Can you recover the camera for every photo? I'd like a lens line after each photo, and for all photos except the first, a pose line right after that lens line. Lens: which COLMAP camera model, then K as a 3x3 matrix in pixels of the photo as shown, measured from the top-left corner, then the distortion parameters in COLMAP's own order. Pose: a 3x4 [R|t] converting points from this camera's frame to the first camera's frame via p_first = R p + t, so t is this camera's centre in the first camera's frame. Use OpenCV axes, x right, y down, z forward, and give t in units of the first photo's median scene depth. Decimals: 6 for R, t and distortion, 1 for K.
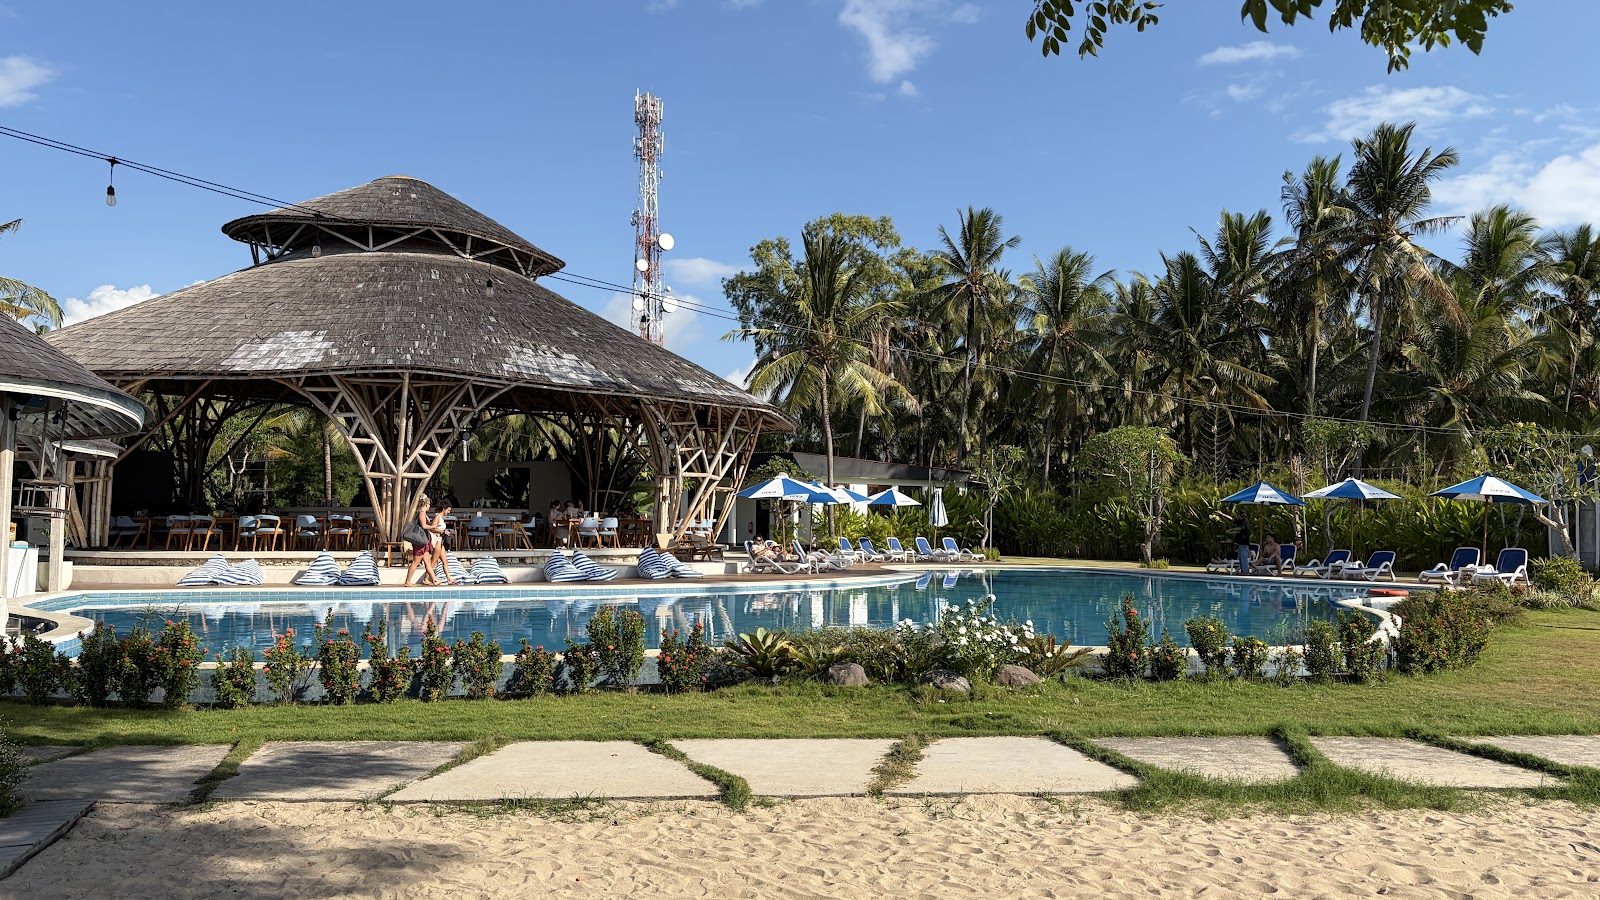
lens RADIAL K [[1180.6, 0, 875.8], [0, 1180.6, 449.0], [0, 0, 1]] dist [0.019299, -0.000443]
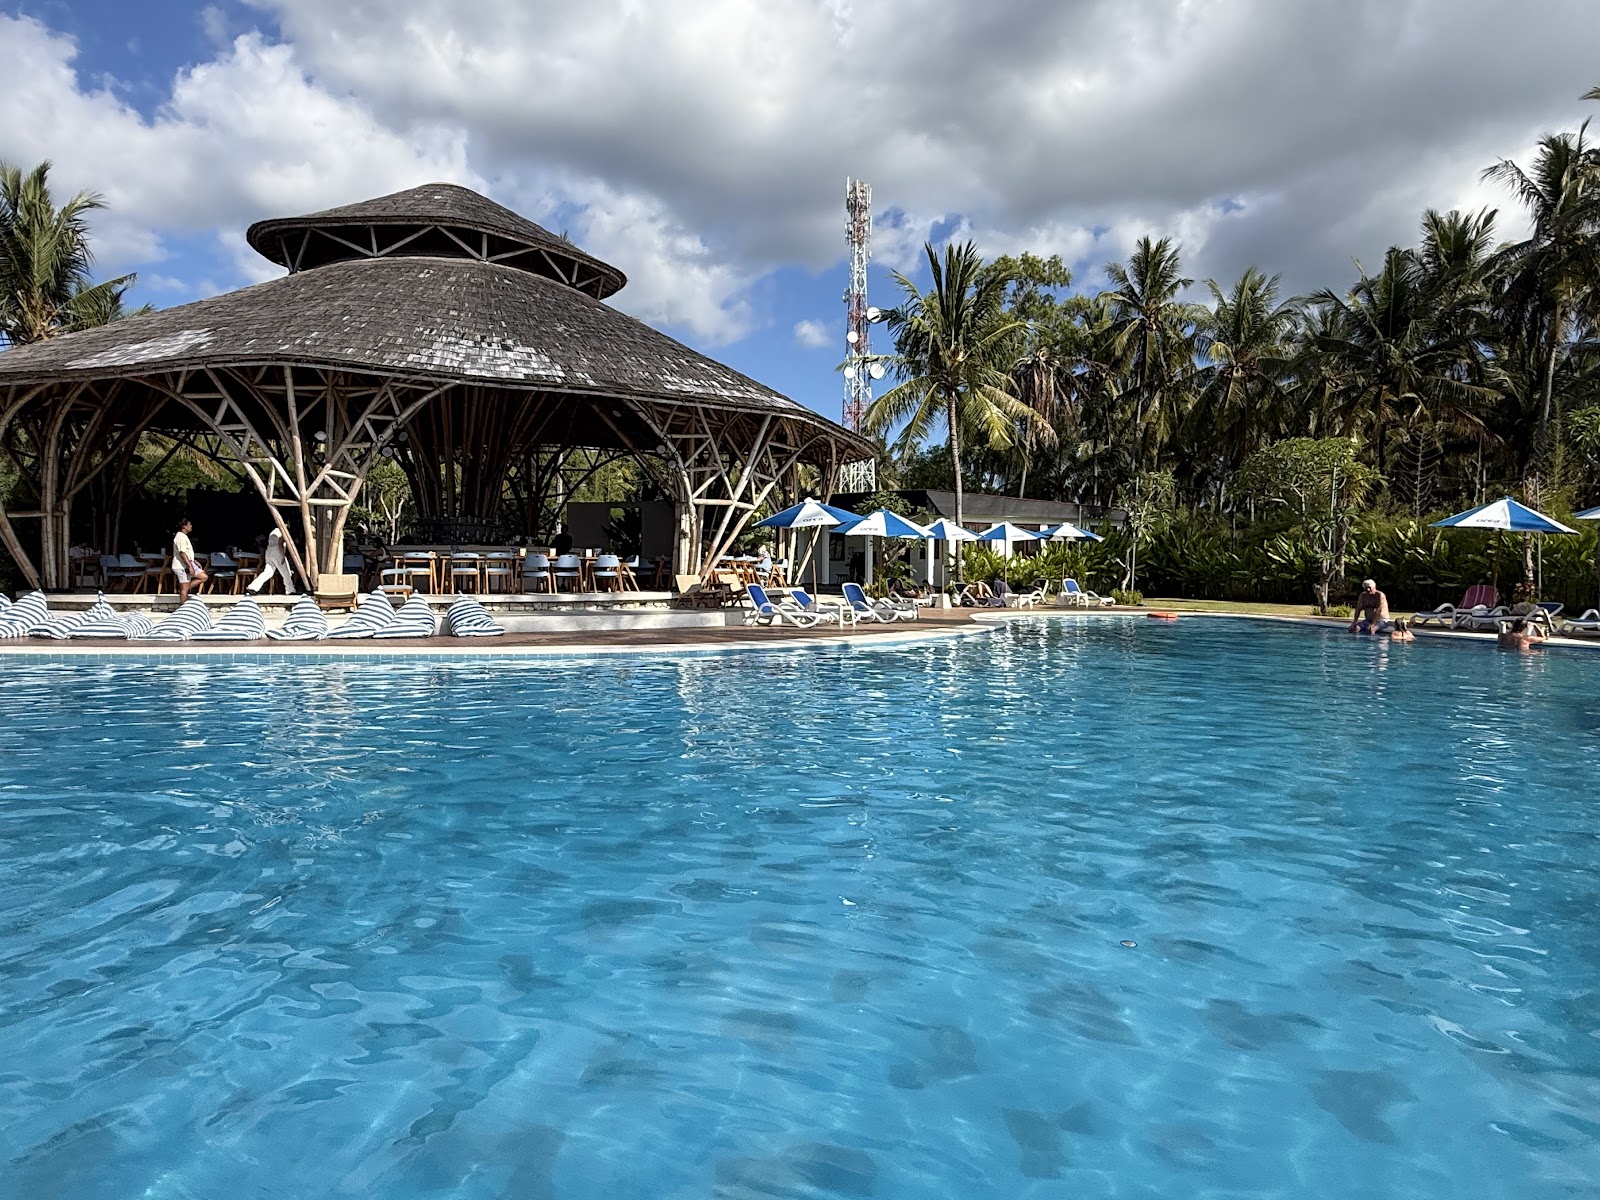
lens RADIAL K [[1072.5, 0, 800.0], [0, 1072.5, 600.0], [0, 0, 1]] dist [0.004137, 0.003833]
pose [[0.971995, 0.003639, -0.234972, 0.068885], [0.018457, 0.995609, 0.091771, 0.020024], [0.234275, -0.093538, 0.967660, 0.268195]]
